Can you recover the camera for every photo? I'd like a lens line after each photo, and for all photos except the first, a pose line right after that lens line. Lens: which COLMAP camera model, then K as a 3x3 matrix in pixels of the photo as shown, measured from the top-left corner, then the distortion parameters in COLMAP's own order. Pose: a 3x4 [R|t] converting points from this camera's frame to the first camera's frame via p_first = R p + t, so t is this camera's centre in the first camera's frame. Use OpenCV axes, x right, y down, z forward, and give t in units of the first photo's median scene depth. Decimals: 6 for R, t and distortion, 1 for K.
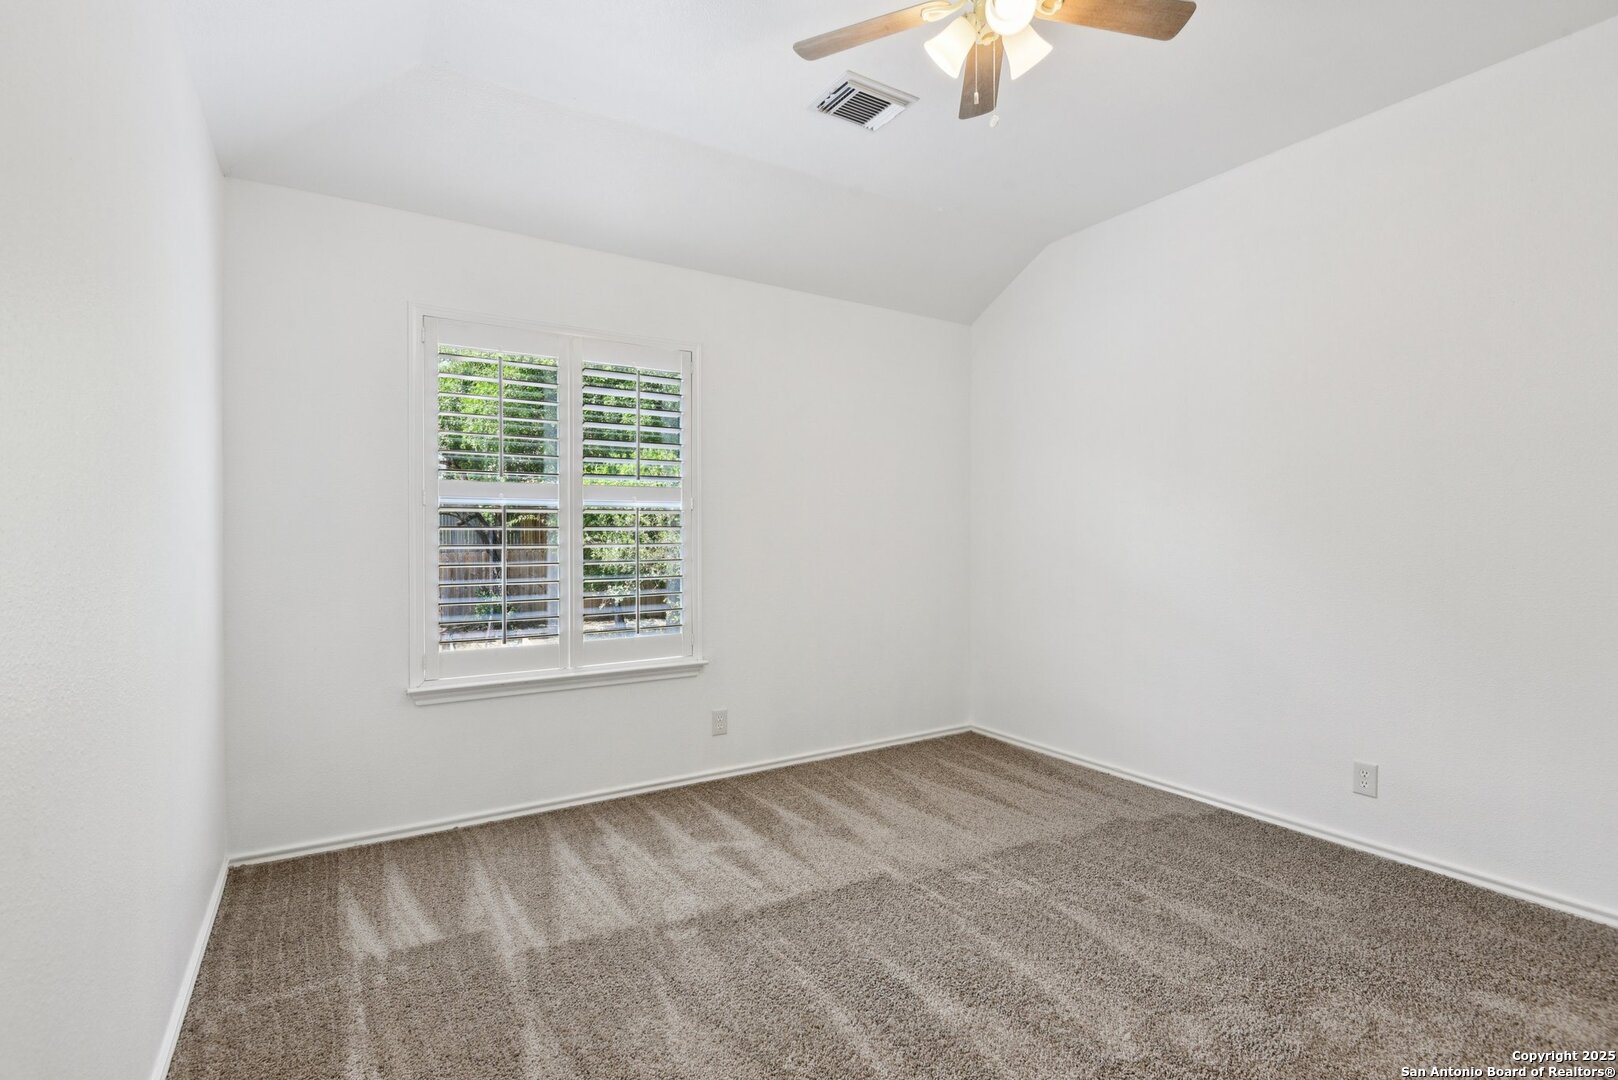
lens RADIAL K [[760.8, 0, 813.3], [0, 760.8, 537.7], [0, 0, 1]] dist [-0.007105, -0.001998]
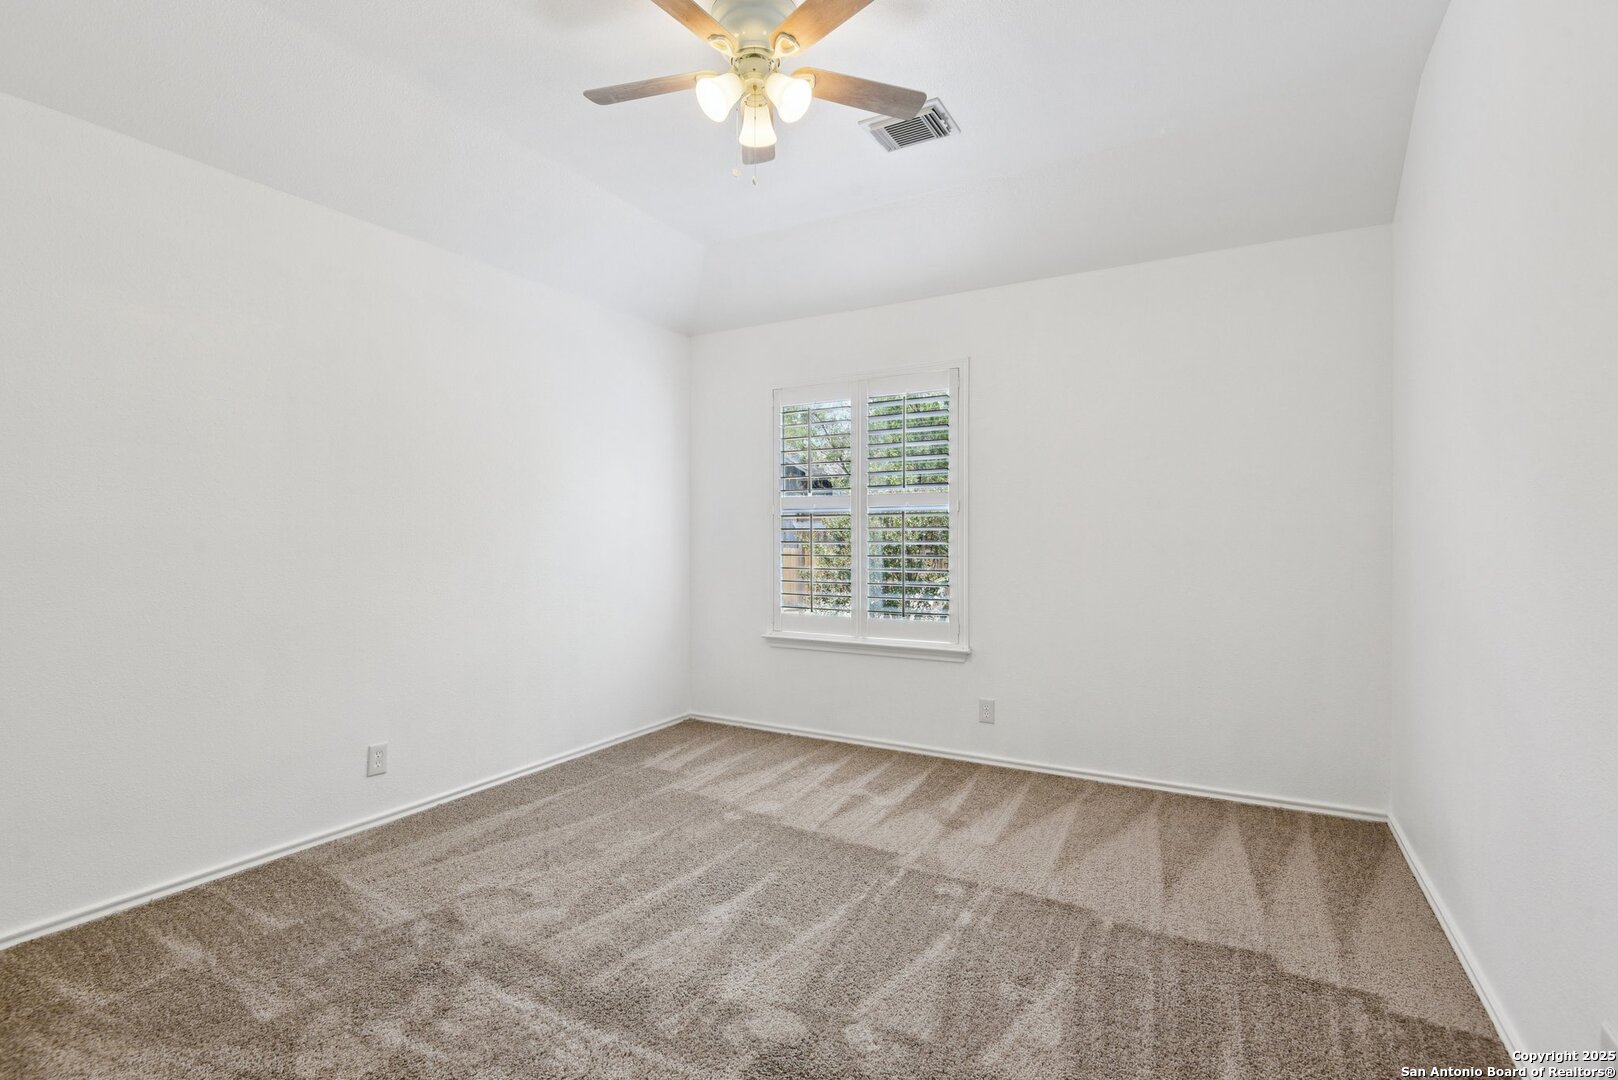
lens RADIAL K [[760.8, 0, 813.7], [0, 760.8, 538.2], [0, 0, 1]] dist [-0.007105, -0.001998]
pose [[0.465149, -0.001832, -0.885230, 0.824874], [-0.006182, 0.999967, -0.005317, 0.010932], [0.885211, 0.007946, 0.465122, 0.343444]]
